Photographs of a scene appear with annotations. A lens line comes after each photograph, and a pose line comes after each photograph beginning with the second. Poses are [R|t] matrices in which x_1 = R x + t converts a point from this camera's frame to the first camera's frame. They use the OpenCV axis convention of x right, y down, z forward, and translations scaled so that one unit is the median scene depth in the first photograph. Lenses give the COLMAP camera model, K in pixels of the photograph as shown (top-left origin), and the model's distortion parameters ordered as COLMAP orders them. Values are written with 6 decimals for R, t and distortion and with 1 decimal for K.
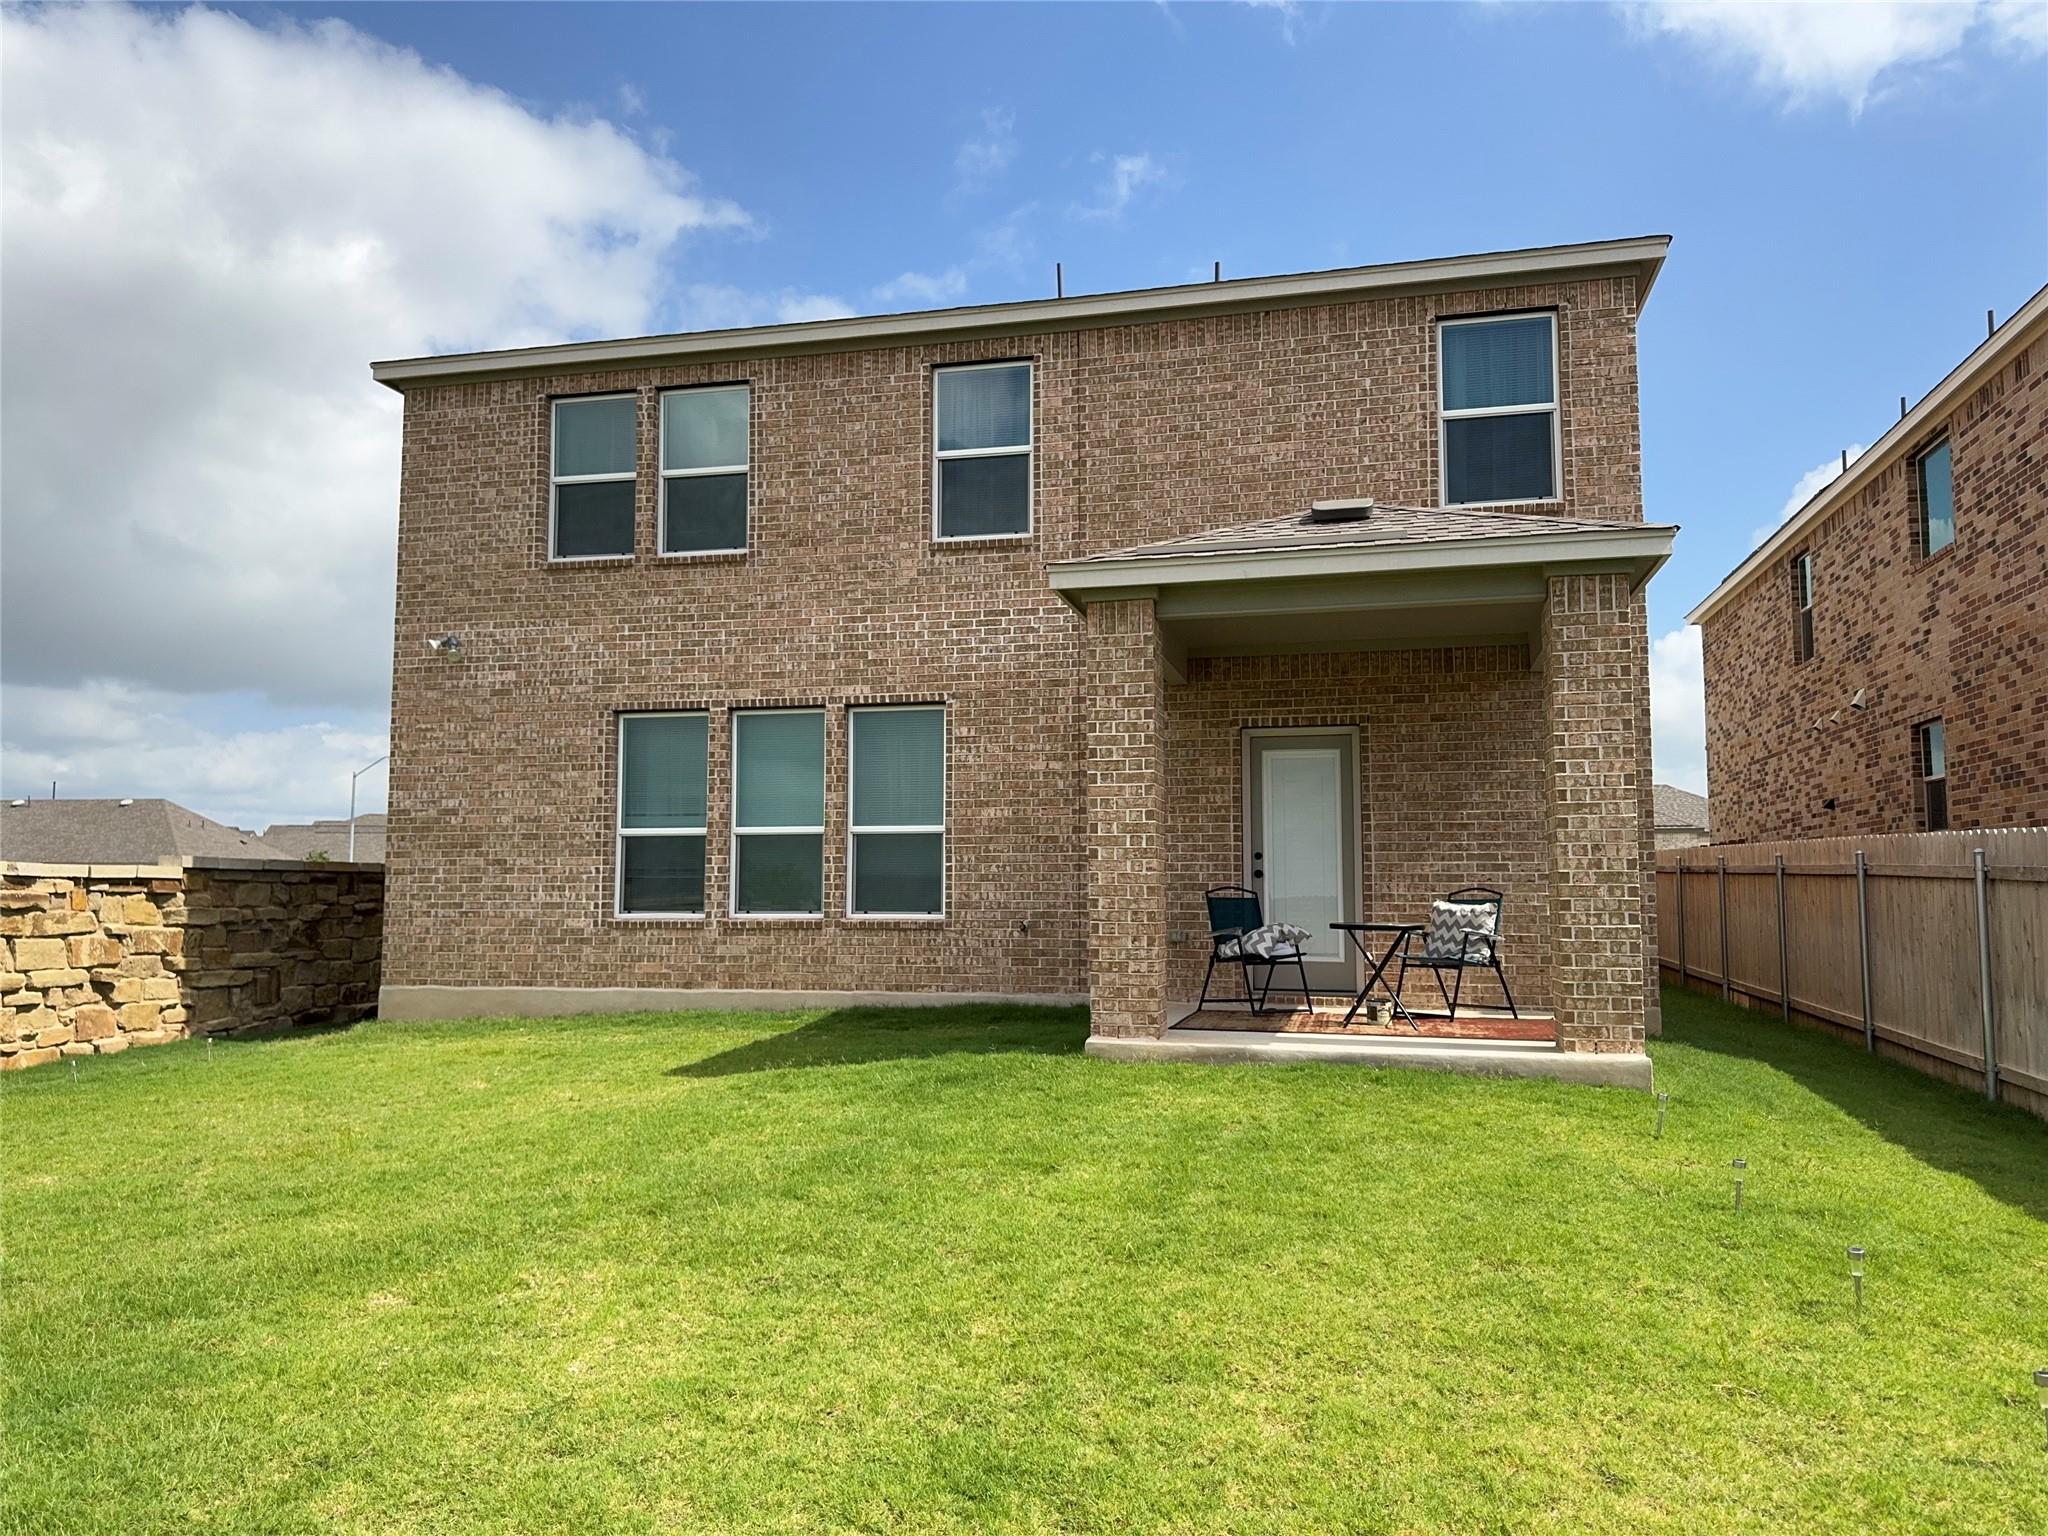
lens RADIAL K [[1423.4, 0, 1010.1], [0, 1423.4, 776.7], [0, 0, 1]] dist [0.139736, -0.190733]
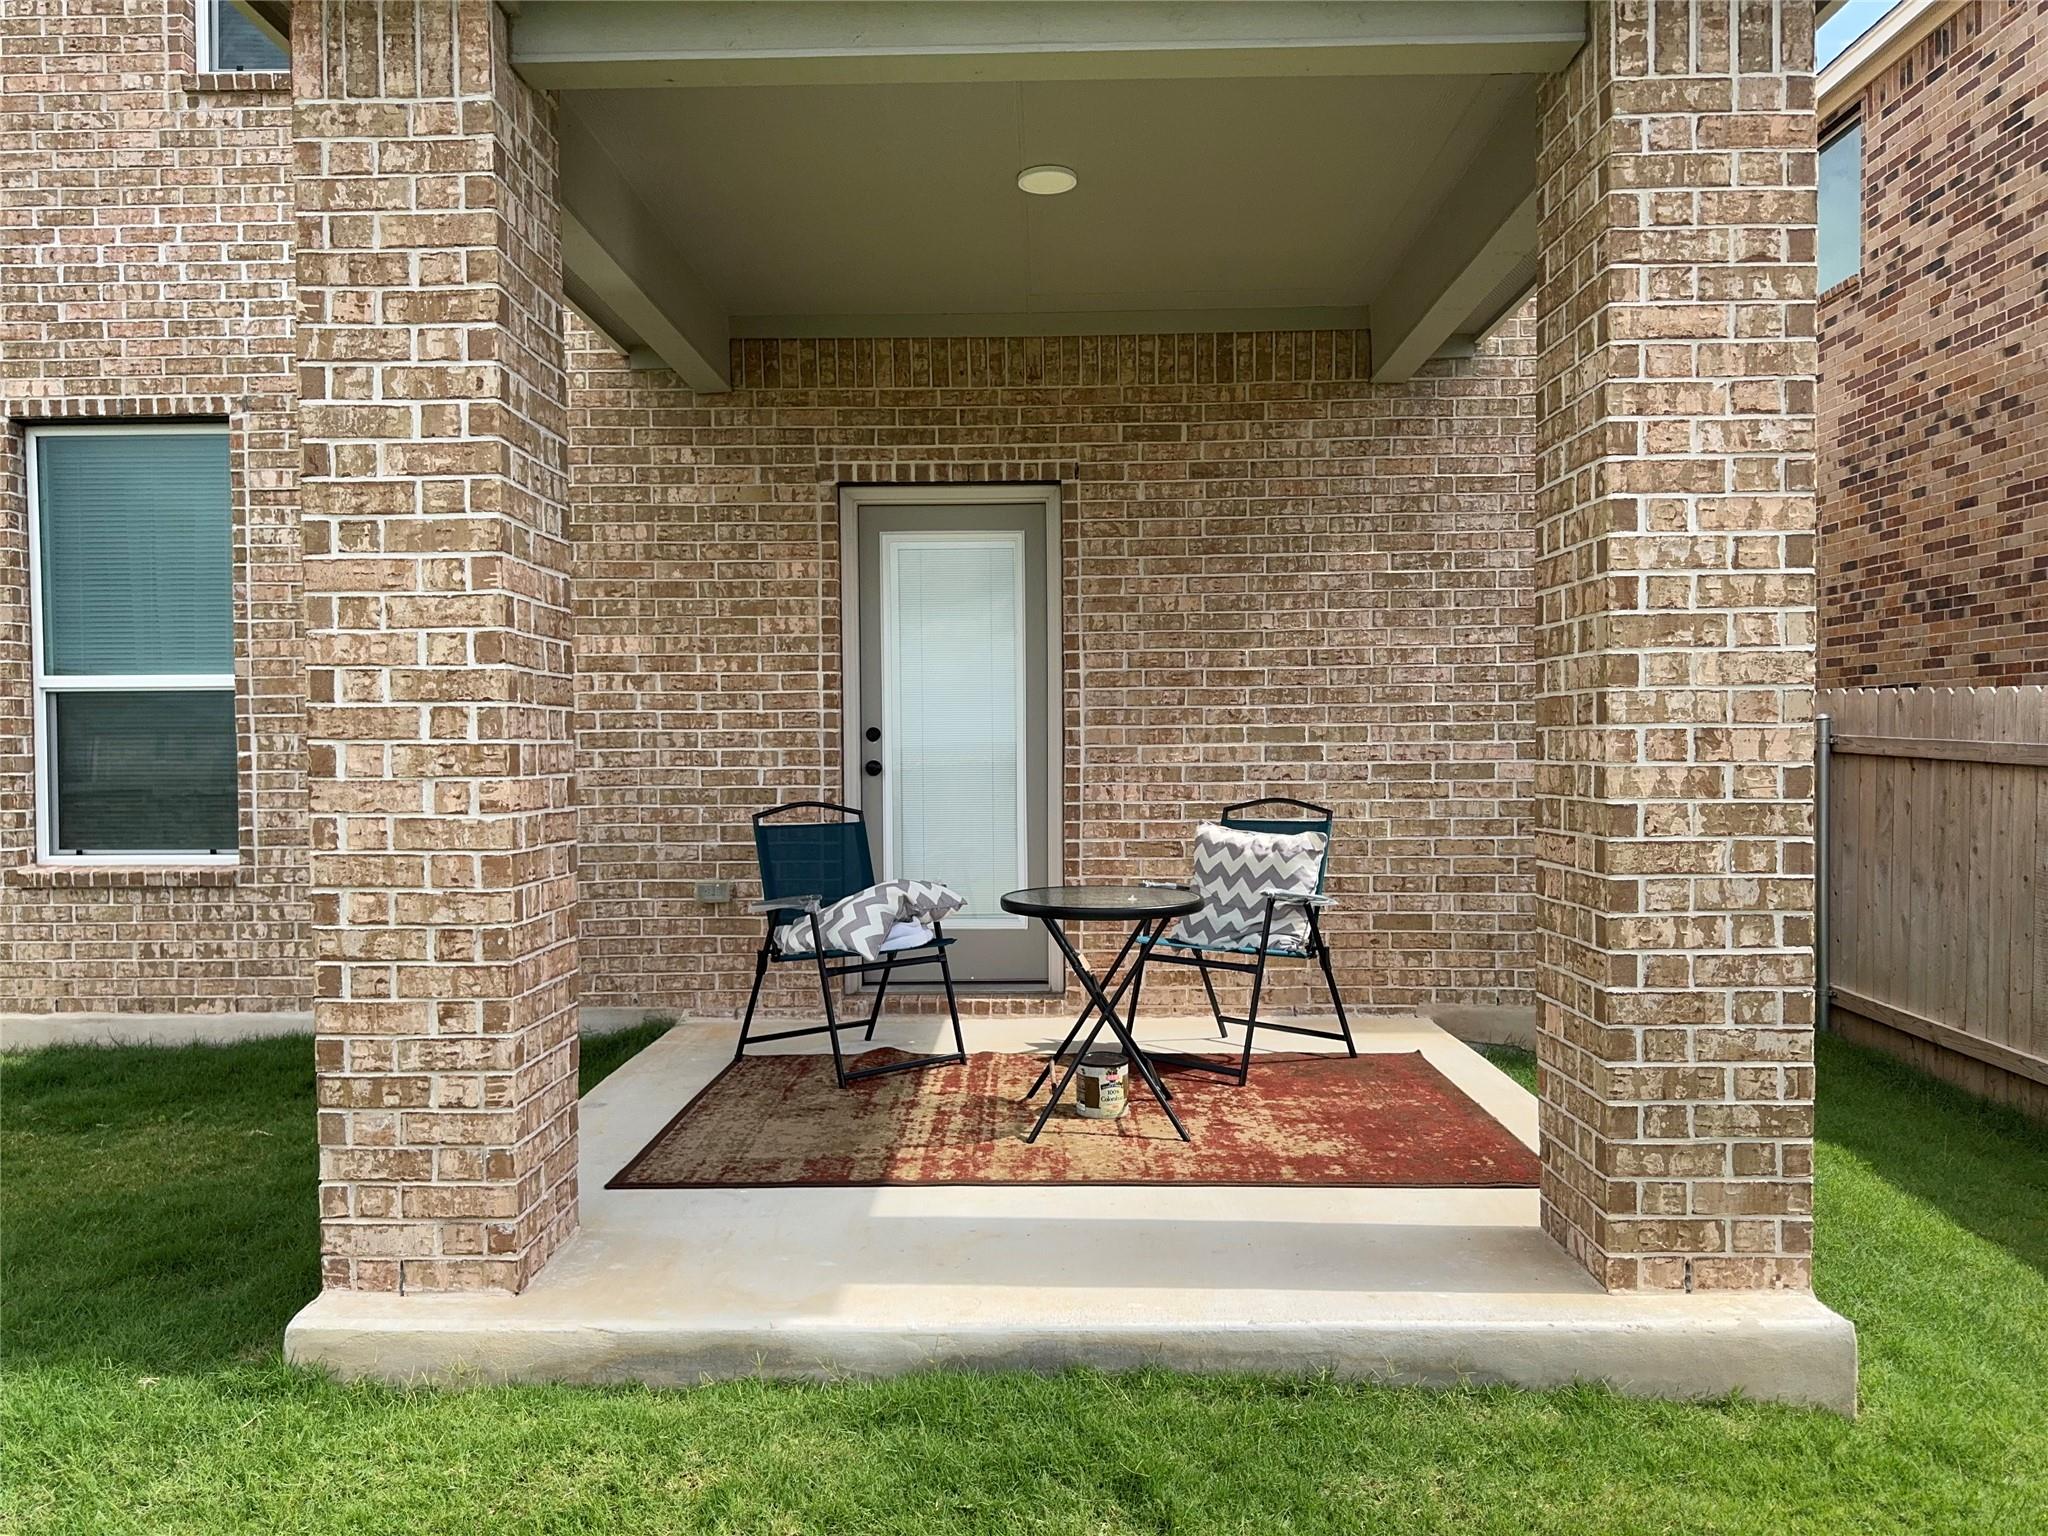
lens RADIAL K [[1452.4, 0, 1015.1], [0, 1452.4, 773.3], [0, 0, 1]] dist [0.067241, -0.082145]
pose [[0.974448, -0.014420, 0.224150, 0.100920], [-0.008608, 0.994807, 0.101419, 0.014463], [-0.224448, -0.100757, 0.969263, 0.451575]]
